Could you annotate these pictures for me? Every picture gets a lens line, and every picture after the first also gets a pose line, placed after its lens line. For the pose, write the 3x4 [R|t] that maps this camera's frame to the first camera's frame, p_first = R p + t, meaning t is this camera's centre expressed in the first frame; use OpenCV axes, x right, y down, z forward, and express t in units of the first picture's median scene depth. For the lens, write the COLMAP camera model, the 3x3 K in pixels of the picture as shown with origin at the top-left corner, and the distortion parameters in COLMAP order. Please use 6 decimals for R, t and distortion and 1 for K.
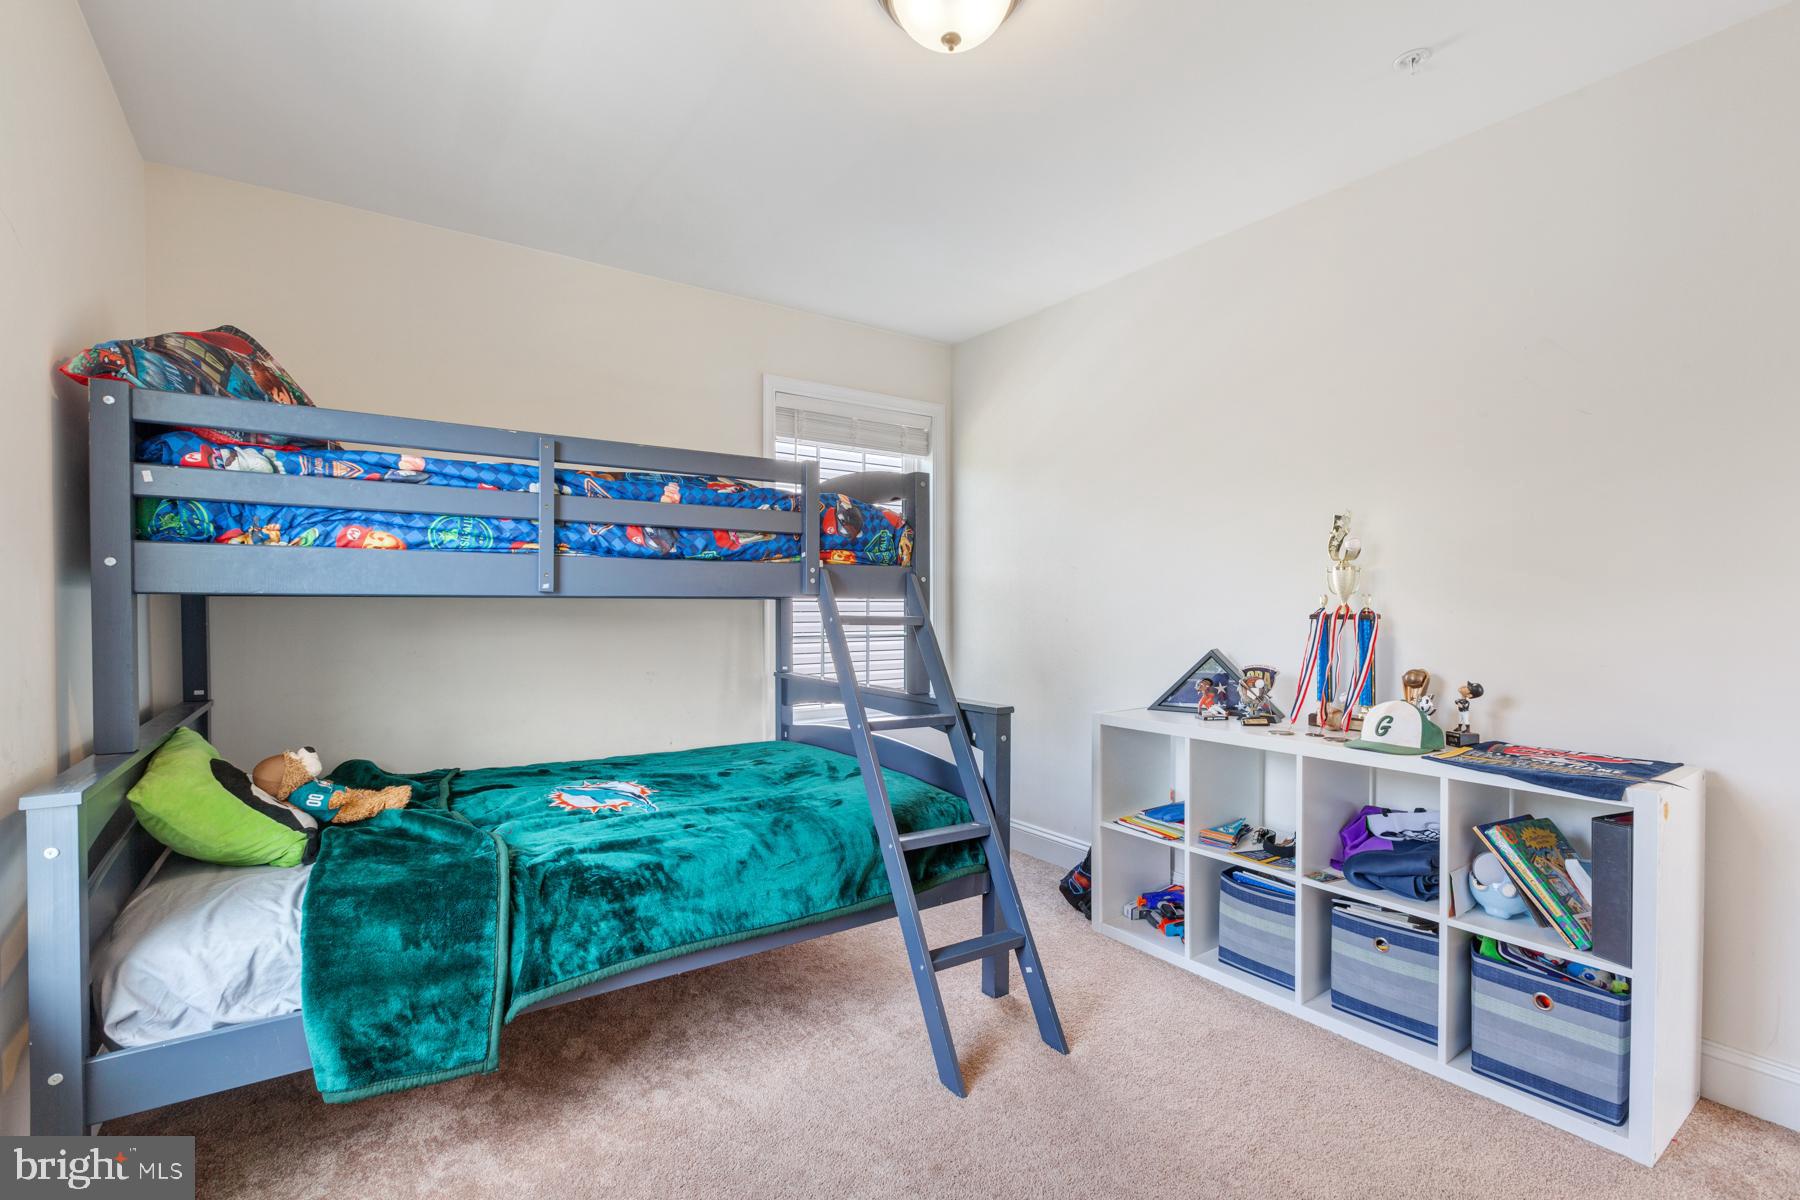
lens RADIAL K [[812.2, 0, 902.9], [0, 812.2, 612.5], [0, 0, 1]] dist [-0.003448, -0.001018]
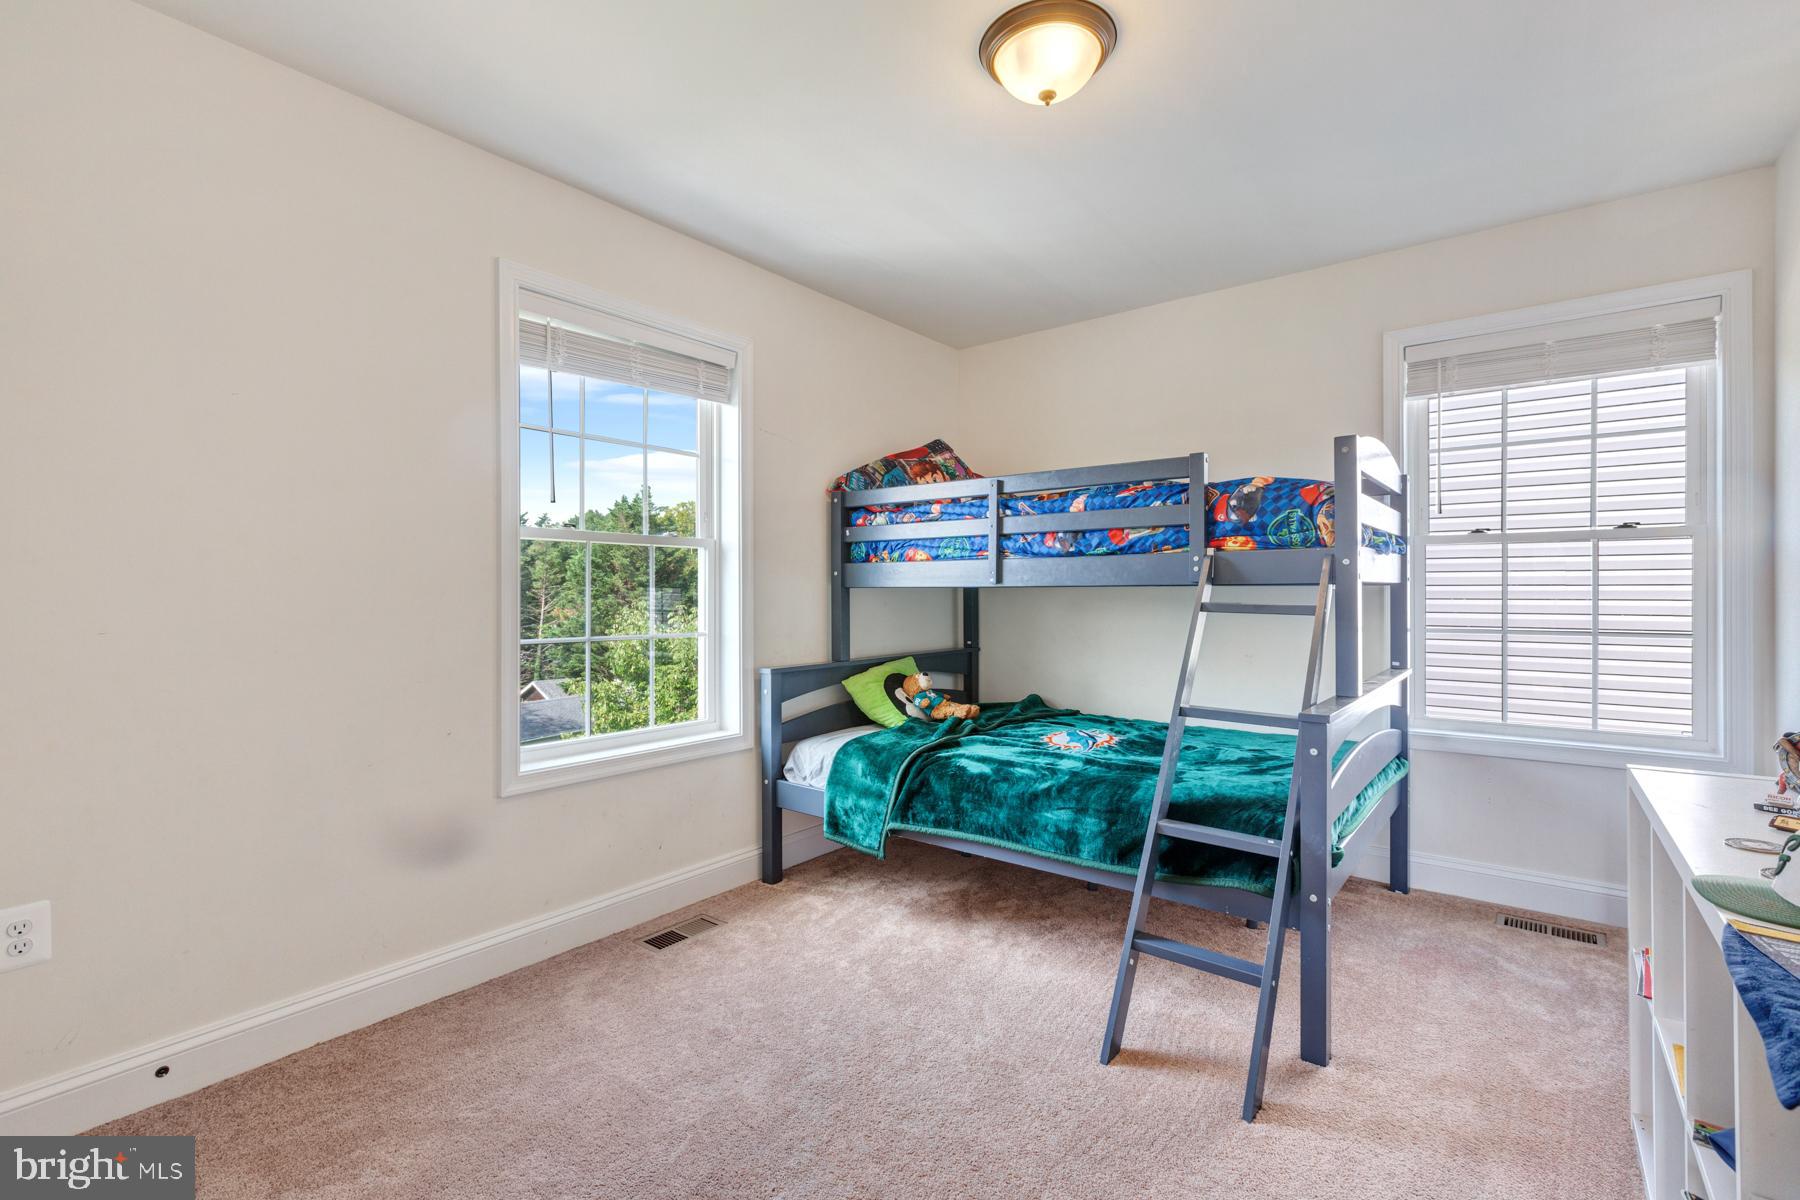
lens RADIAL K [[812.2, 0, 899.1], [0, 812.2, 597.1], [0, 0, 1]] dist [-0.003448, -0.001018]
pose [[0.288692, 0.003422, -0.957416, 0.896209], [-0.007618, 0.999970, 0.001278, -0.001977], [0.957392, 0.006925, 0.288710, 0.398607]]
